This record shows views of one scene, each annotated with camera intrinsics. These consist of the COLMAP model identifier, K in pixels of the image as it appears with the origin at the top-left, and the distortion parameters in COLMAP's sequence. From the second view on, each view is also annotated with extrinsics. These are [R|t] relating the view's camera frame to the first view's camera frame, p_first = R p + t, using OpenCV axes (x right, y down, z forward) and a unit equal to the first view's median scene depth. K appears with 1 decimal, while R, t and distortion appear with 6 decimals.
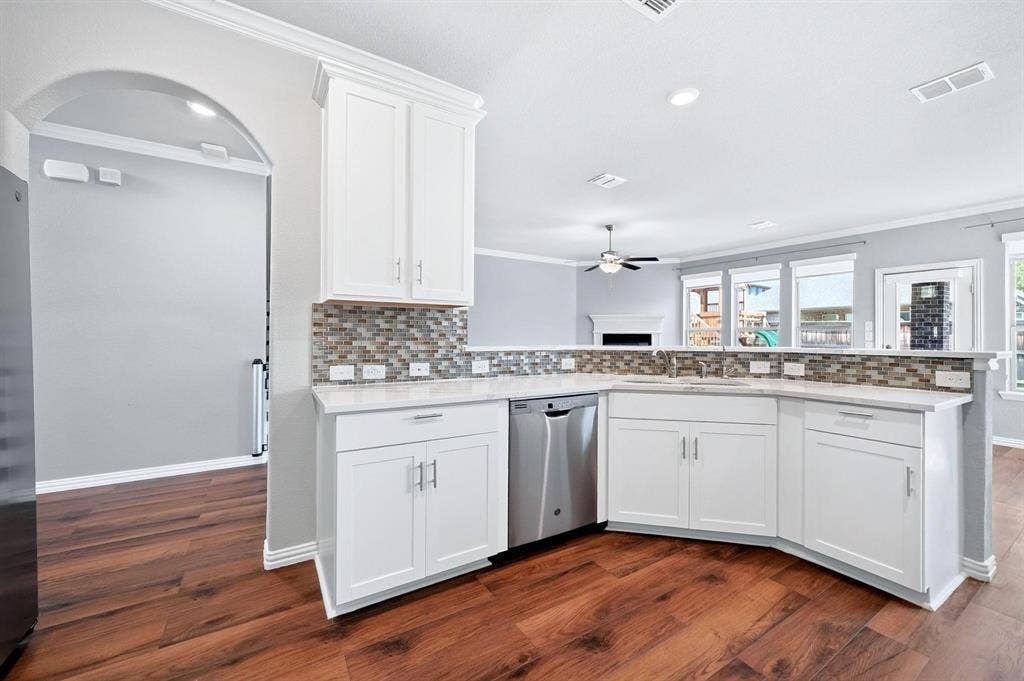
lens RADIAL K [[402.2, 0, 512.9], [0, 402.2, 337.1], [0, 0, 1]] dist [-0.003097, -0.000092]
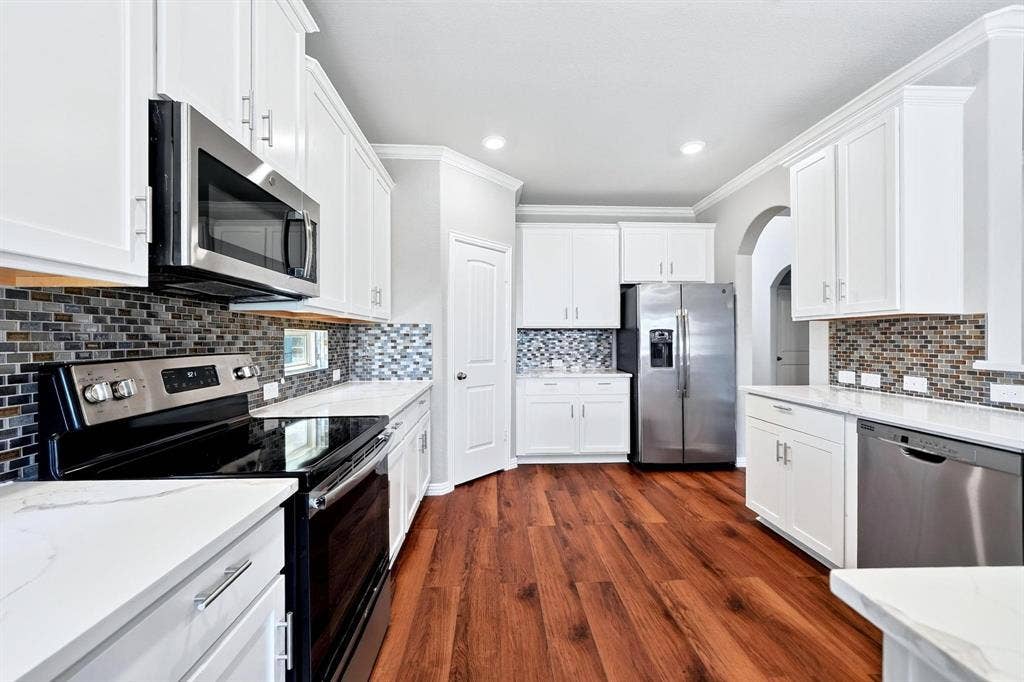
lens RADIAL K [[402.2, 0, 512.1], [0, 402.2, 340.6], [0, 0, 1]] dist [-0.003097, -0.000092]
pose [[-0.486884, -0.003123, -0.873461, 1.098110], [-0.000820, 0.999995, -0.003119, -0.016067], [0.873466, -0.000802, -0.486884, 0.695731]]
